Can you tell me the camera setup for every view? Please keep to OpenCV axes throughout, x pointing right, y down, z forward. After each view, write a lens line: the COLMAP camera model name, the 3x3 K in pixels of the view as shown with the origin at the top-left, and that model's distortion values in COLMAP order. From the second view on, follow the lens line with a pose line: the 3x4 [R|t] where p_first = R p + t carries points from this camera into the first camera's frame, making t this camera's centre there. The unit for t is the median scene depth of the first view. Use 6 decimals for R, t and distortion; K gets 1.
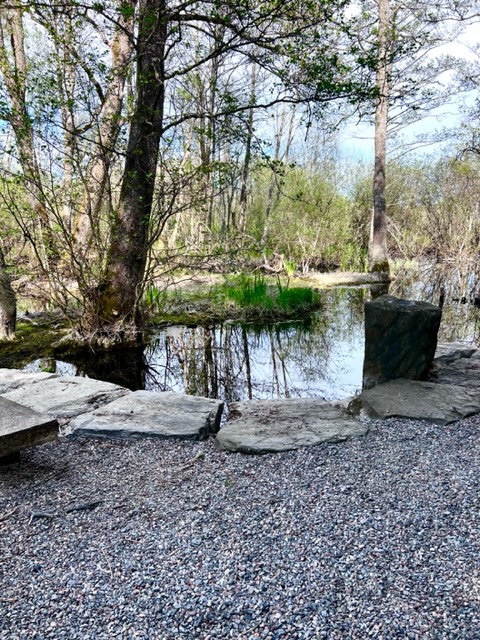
lens RADIAL K [[477.8, 0, 237.9], [0, 477.8, 320.5], [0, 0, 1]] dist [0.026447, -0.000812]
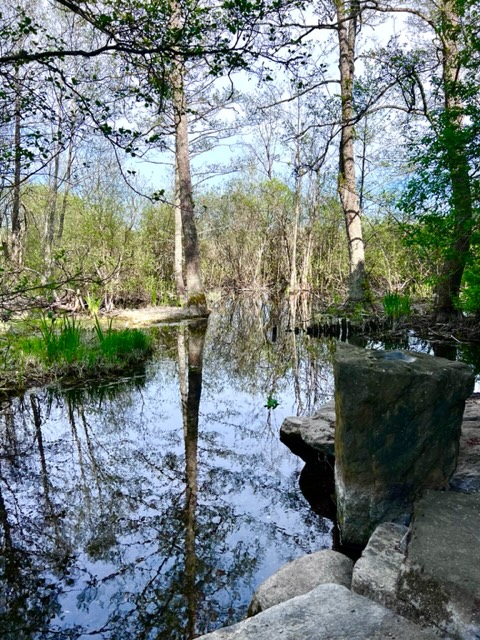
lens RADIAL K [[477.8, 0, 245.1], [0, 477.8, 326.0], [0, 0, 1]] dist [0.026447, -0.000812]
pose [[0.893207, -0.066918, 0.444638, -0.037129], [0.092857, 0.995000, -0.036787, -0.028408], [-0.439953, 0.074146, 0.894955, 0.215154]]
